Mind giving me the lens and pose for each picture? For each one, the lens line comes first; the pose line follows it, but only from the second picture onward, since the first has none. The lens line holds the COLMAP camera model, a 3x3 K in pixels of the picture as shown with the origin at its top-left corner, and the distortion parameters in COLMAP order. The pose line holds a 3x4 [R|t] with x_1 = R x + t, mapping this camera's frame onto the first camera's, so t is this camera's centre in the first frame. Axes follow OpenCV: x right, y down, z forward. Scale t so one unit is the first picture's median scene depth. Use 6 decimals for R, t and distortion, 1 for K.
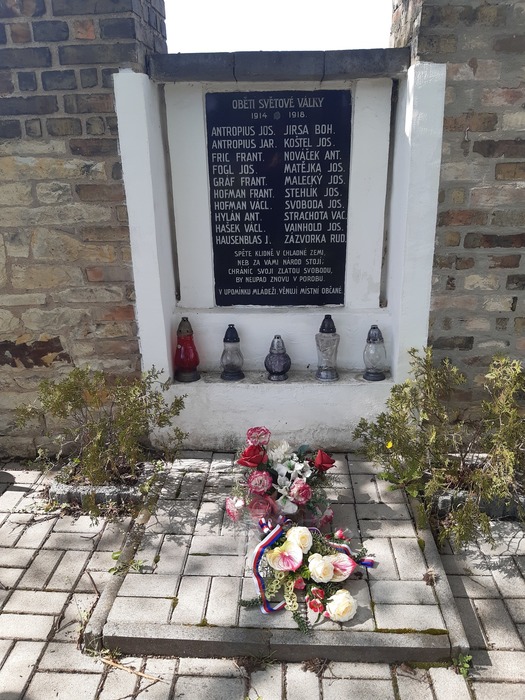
lens RADIAL K [[523.6, 0, 262.5], [0, 523.6, 350.0], [0, 0, 1]] dist [0.011806, -0.057940]
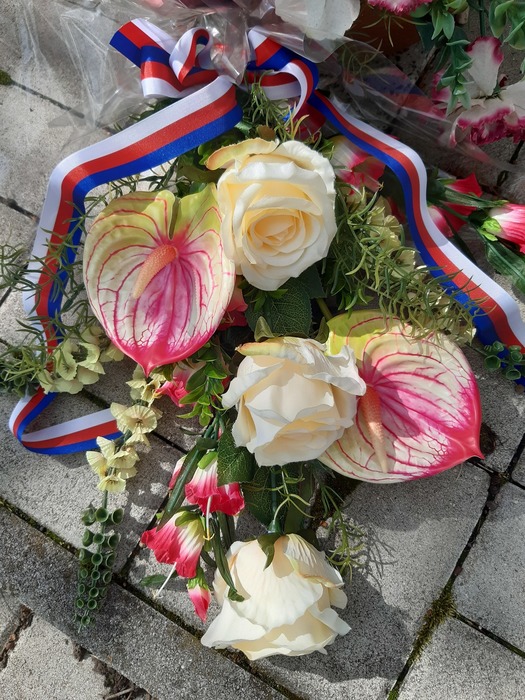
lens RADIAL K [[523.6, 0, 262.5], [0, 523.6, 350.0], [0, 0, 1]] dist [0.011806, -0.057940]
pose [[0.888633, 0.438434, -0.134561, 0.090634], [-0.114199, 0.495699, 0.860953, 0.179887], [0.444173, -0.749705, 0.490563, 0.687788]]
